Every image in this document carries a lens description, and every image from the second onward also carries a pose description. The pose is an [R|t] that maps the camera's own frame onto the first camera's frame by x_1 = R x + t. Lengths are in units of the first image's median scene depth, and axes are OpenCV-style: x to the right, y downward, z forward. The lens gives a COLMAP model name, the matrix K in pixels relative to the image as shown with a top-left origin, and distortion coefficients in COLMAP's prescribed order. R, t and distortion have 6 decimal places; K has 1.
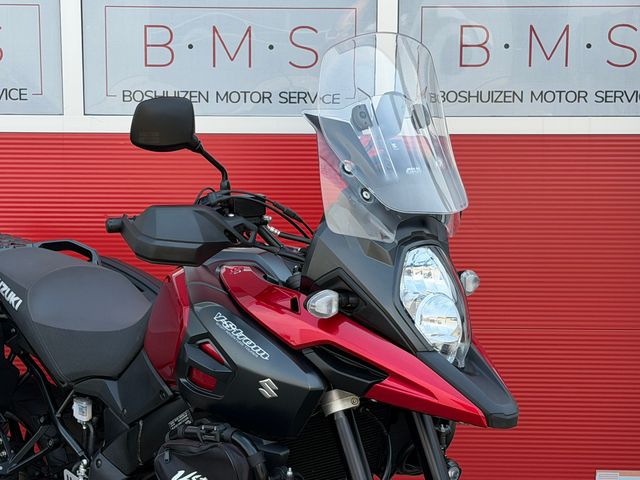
lens RADIAL K [[1442.3, 0, 320.0], [0, 1442.3, 240.0], [0, 0, 1]] dist [0.155307, 0.297926]
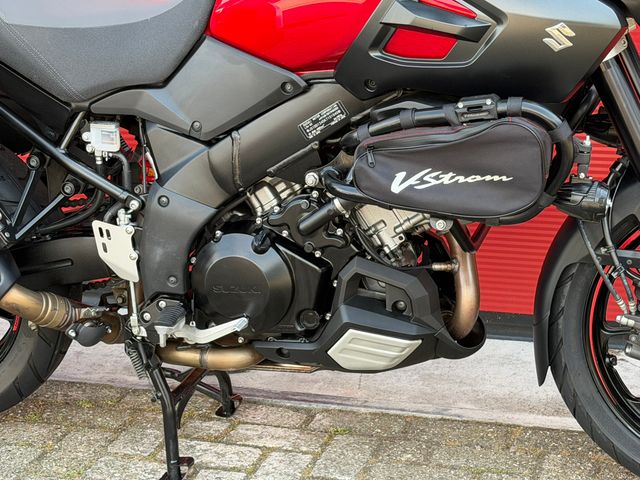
lens RADIAL K [[1442.3, 0, 320.0], [0, 1442.3, 240.0], [0, 0, 1]] dist [0.155307, 0.297926]
pose [[0.865239, -0.185188, 0.465904, -0.498601], [0.102263, 0.974933, 0.197604, 0.042170], [-0.490819, -0.123330, 0.862488, 0.381144]]
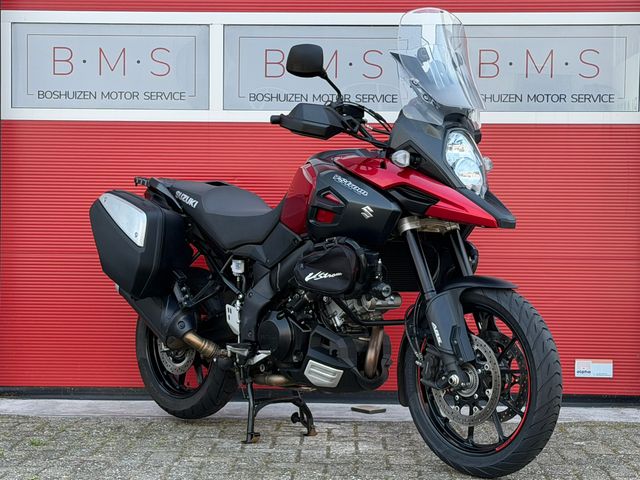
lens RADIAL K [[1397.9, 0, 320.0], [0, 1397.9, 240.0], [0, 0, 1]] dist [0.161965, -0.134082]
pose [[0.999886, 0.007069, -0.013379, -0.066481], [-0.008565, 0.993301, -0.115242, 0.312210], [0.012475, 0.115343, 0.993247, -0.593806]]
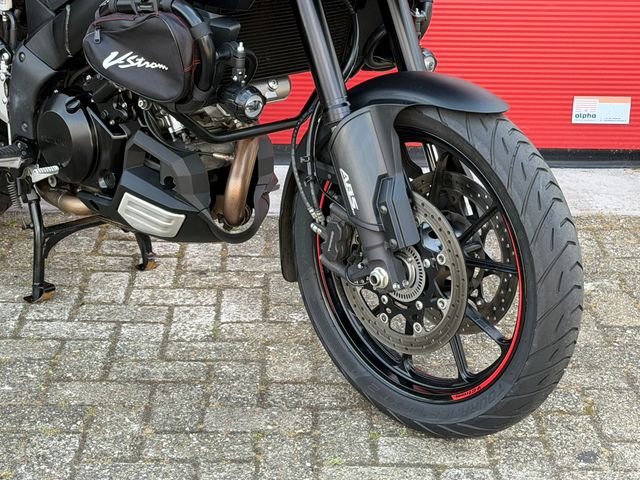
lens RADIAL K [[1442.3, 0, 320.0], [0, 1442.3, 240.0], [0, 0, 1]] dist [0.155307, 0.297926]
pose [[0.999452, 0.005680, 0.032619, -0.001249], [-0.012279, 0.978505, 0.205858, 0.091771], [-0.030748, -0.206146, 0.978038, 0.134598]]
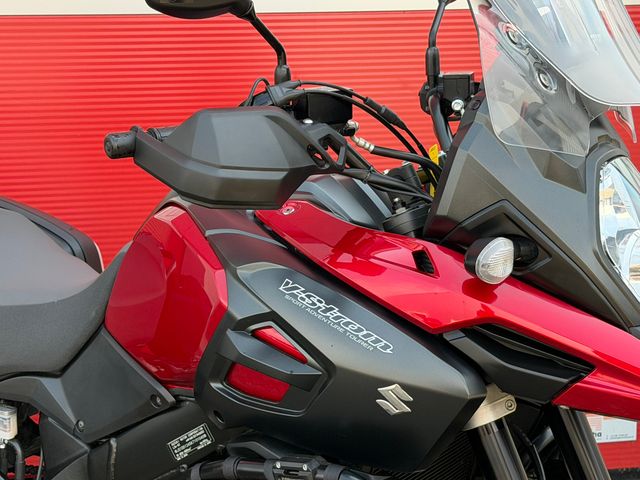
lens RADIAL K [[1351.7, 0, 320.0], [0, 1351.7, 240.0], [0, 0, 1]] dist [0.078556, 0.633586]
pose [[0.974453, -0.055132, 0.217721, -0.183095], [0.039697, 0.996420, 0.074644, -0.009646], [-0.221057, -0.064095, 0.973153, 0.431264]]
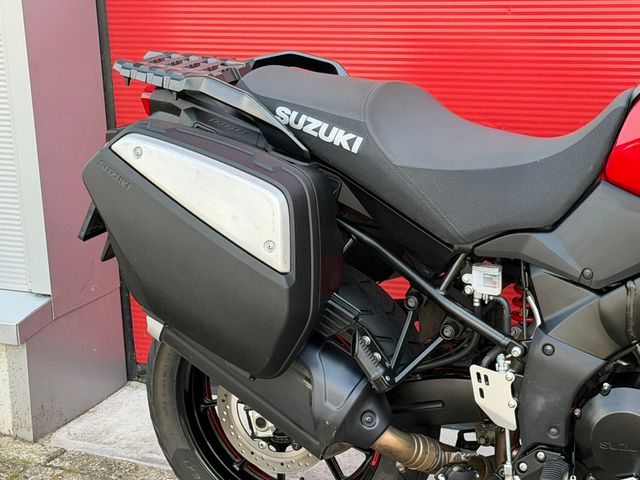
lens RADIAL K [[1442.3, 0, 320.0], [0, 1442.3, 240.0], [0, 0, 1]] dist [0.155307, 0.297926]
pose [[0.927540, -0.143963, 0.344884, -0.571731], [0.097613, 0.984118, 0.148271, -0.016836], [-0.360752, -0.103861, 0.926861, 0.455639]]
